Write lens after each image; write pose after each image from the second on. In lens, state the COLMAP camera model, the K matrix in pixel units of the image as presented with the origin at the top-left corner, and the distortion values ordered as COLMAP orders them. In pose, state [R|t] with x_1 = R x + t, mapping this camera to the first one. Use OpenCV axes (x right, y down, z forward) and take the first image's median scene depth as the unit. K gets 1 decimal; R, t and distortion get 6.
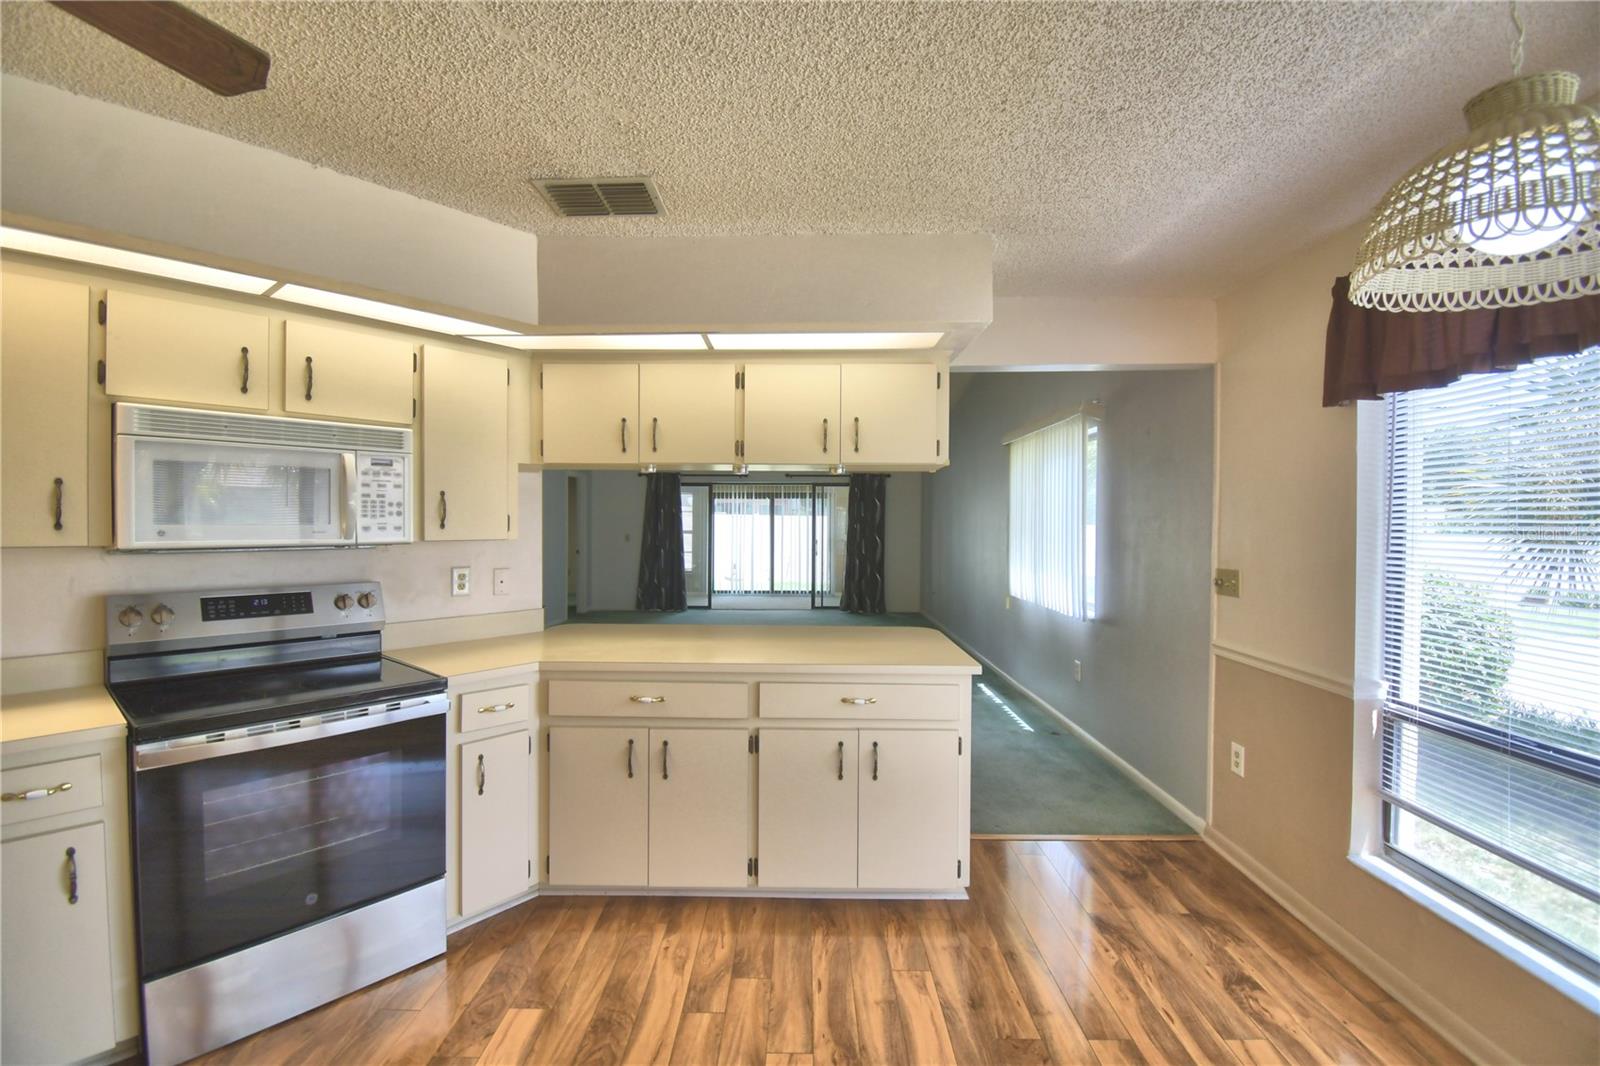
lens RADIAL K [[699.8, 0, 793.0], [0, 699.8, 530.2], [0, 0, 1]] dist [0.022555, -0.026377]
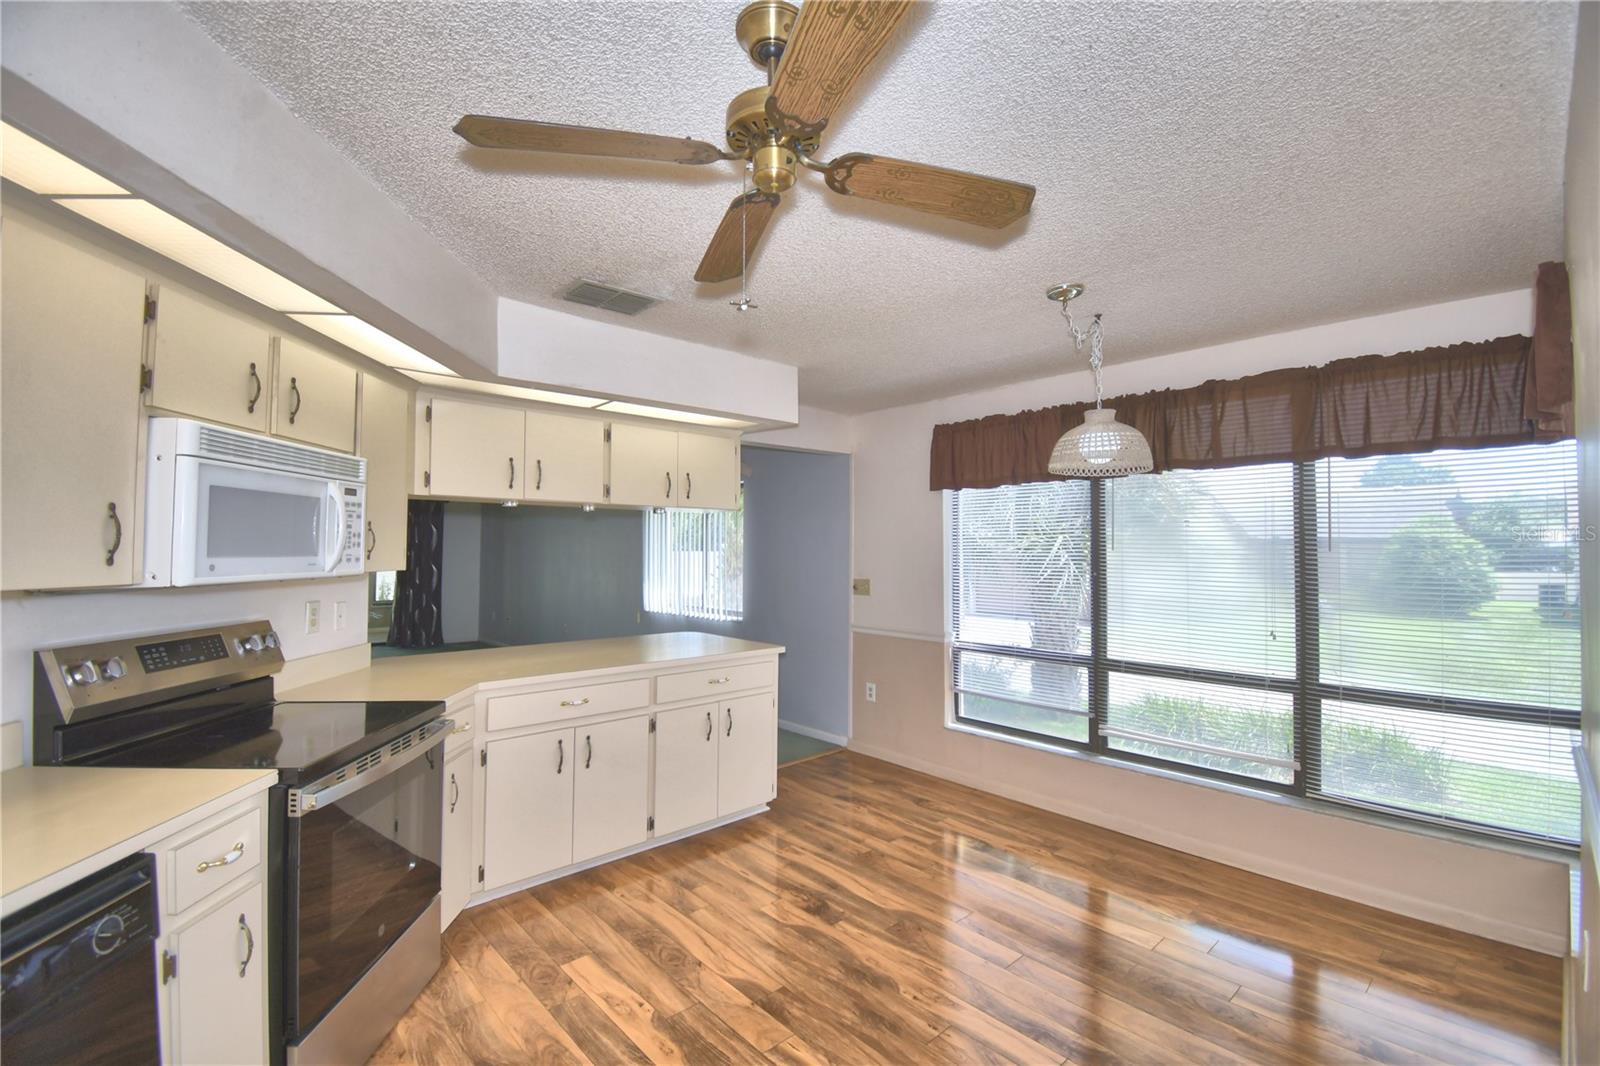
lens RADIAL K [[699.8, 0, 793.0], [0, 699.8, 530.2], [0, 0, 1]] dist [0.022555, -0.026377]
pose [[0.729368, 0.017902, 0.683887, -0.796969], [0.007386, 0.999393, -0.034039, -0.005861], [-0.684082, 0.029878, 0.728793, -0.125947]]
